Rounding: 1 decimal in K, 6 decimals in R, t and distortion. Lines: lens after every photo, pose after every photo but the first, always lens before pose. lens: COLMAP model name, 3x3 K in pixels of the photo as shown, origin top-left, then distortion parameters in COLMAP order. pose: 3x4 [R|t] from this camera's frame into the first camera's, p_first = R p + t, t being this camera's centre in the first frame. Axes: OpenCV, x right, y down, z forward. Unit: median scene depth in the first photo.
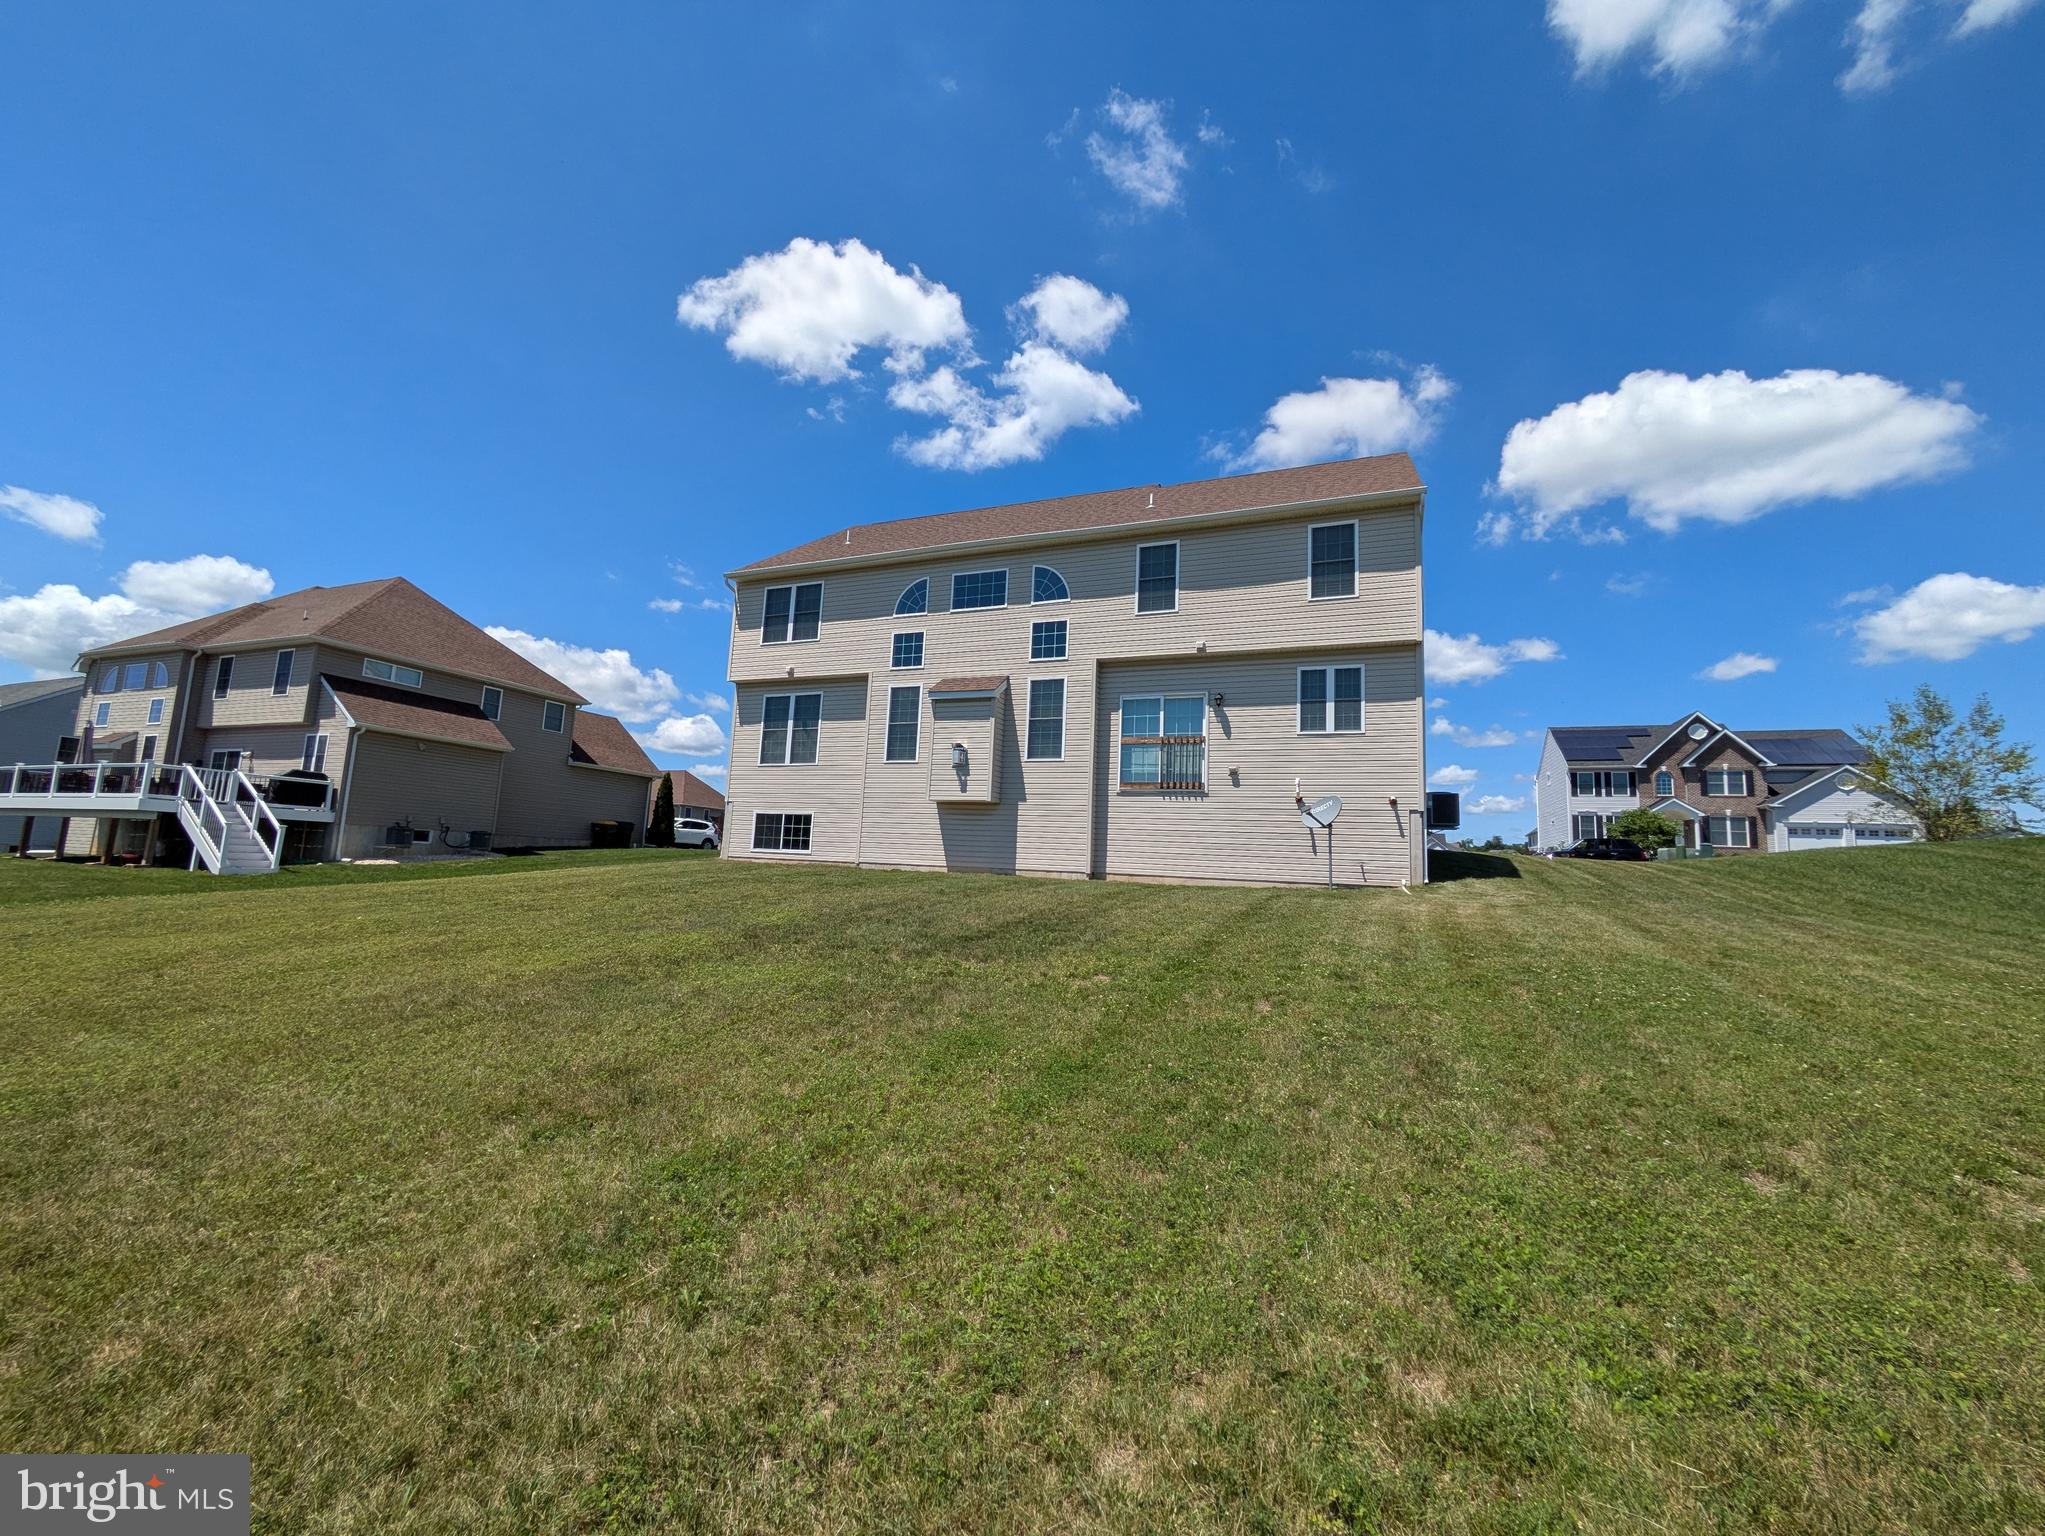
lens RADIAL K [[828.6, 0, 1025.5], [0, 828.6, 761.1], [0, 0, 1]] dist [-0.001817, -0.000118]
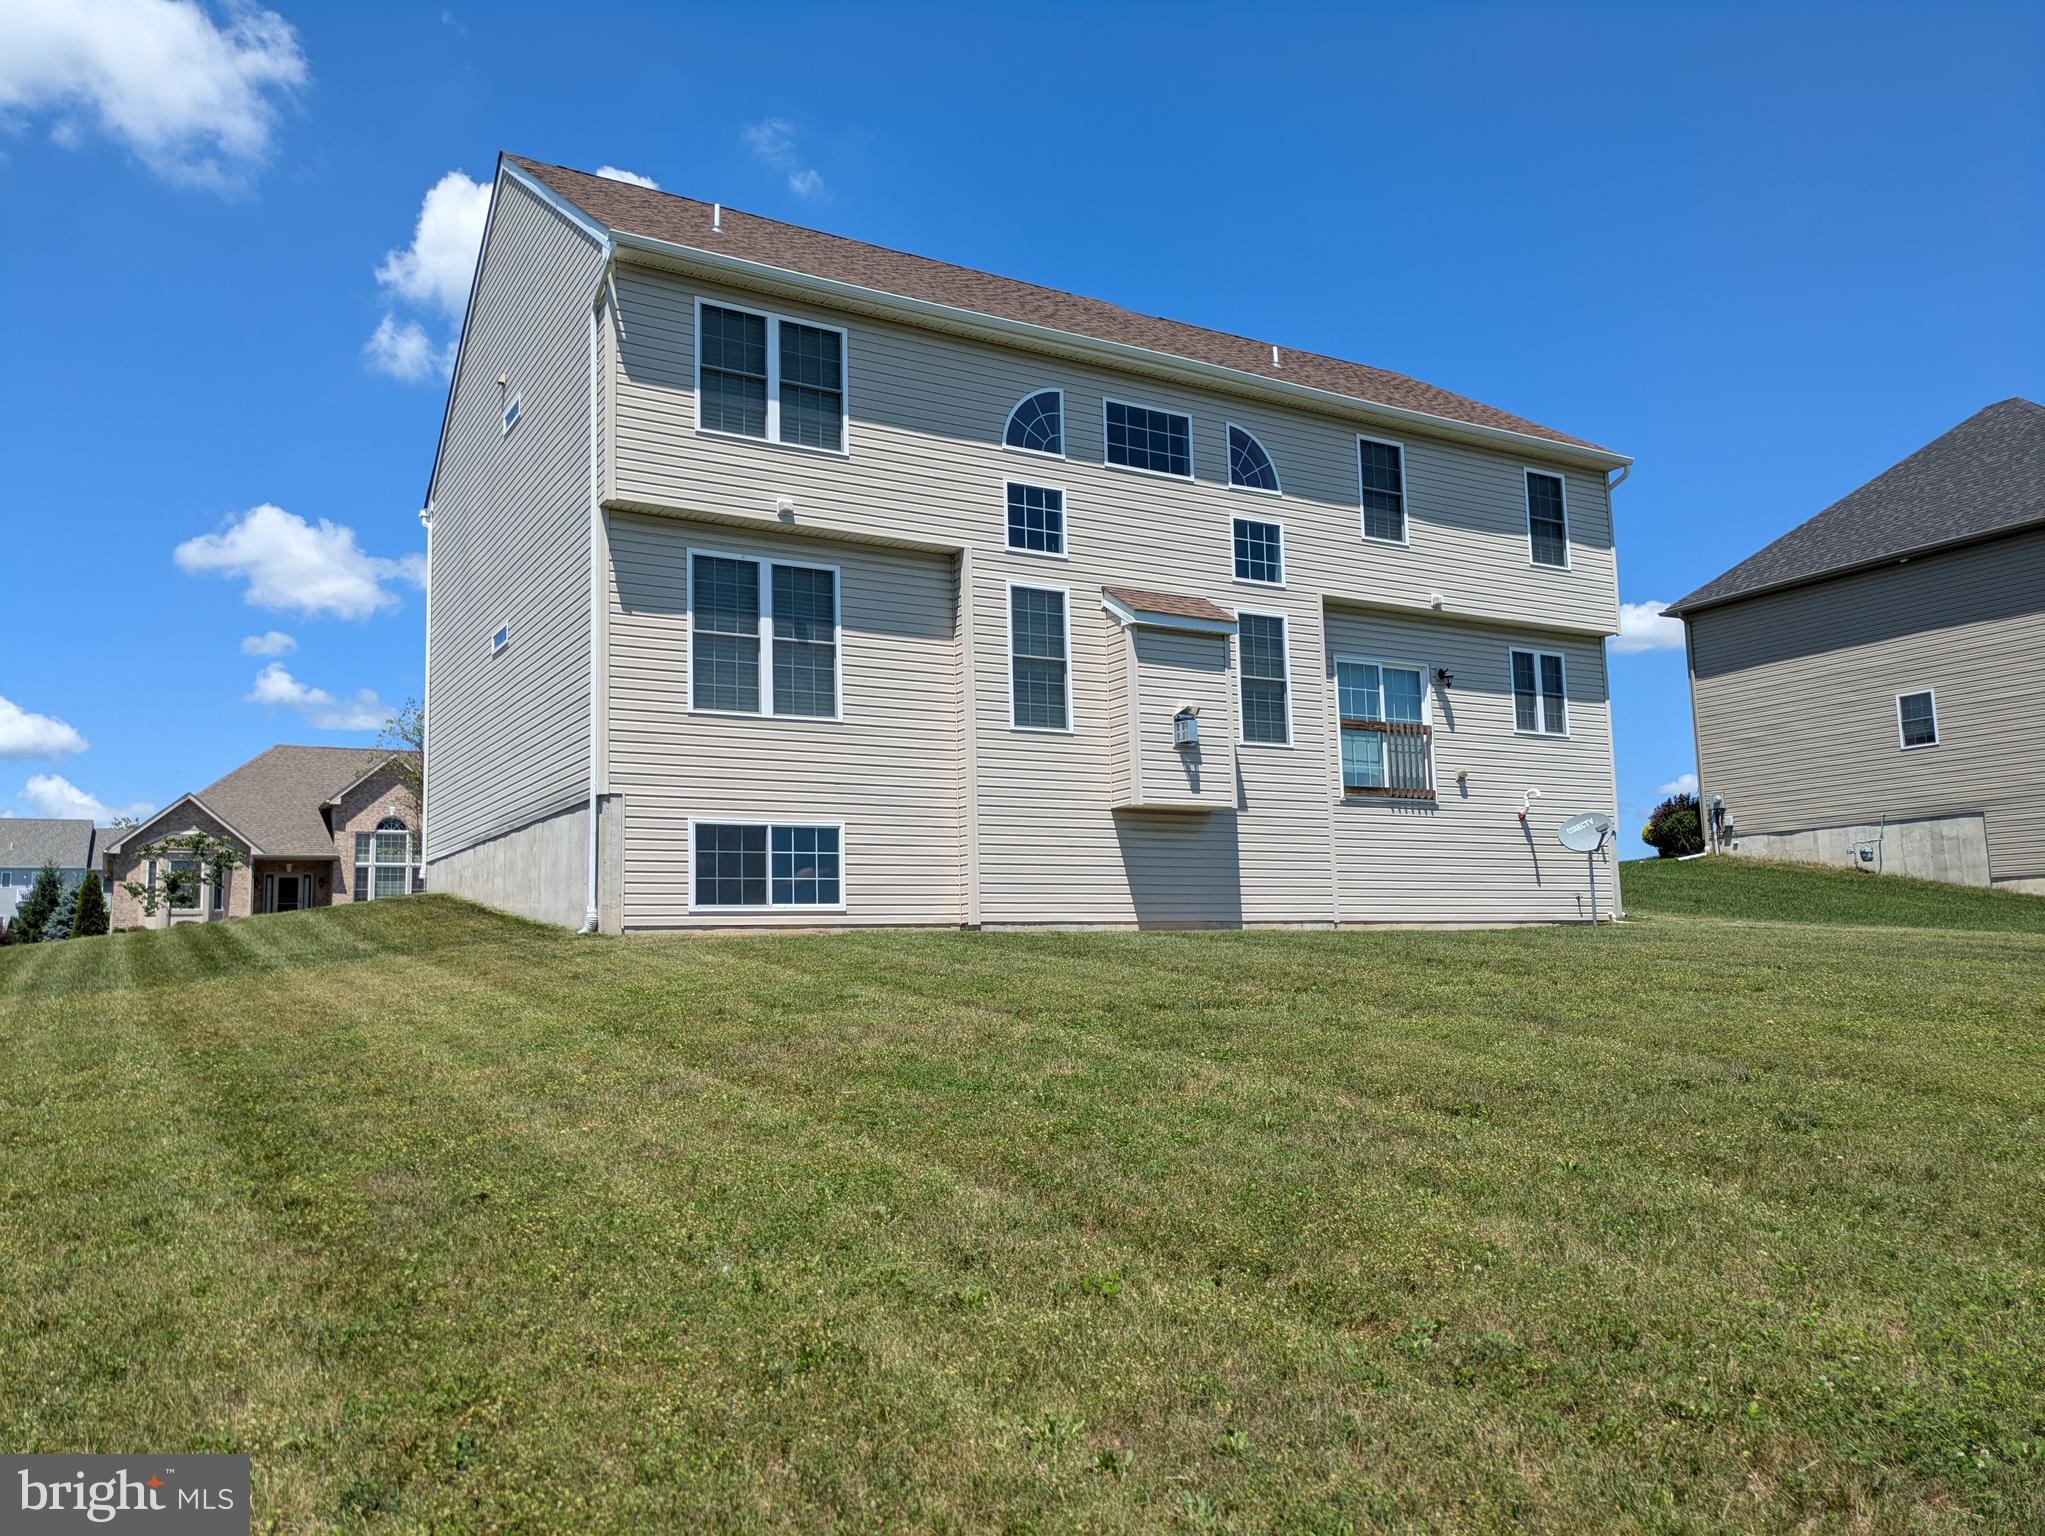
lens RADIAL K [[1530.8, 0, 1022.8], [0, 1530.8, 775.6], [0, 0, 1]] dist [0.057132, 0.000960]
pose [[0.596217, 0.041372, 0.801757, -0.969588], [-0.053667, 0.998491, -0.011615, 0.043252], [-0.801028, -0.036103, 0.597538, 0.437602]]
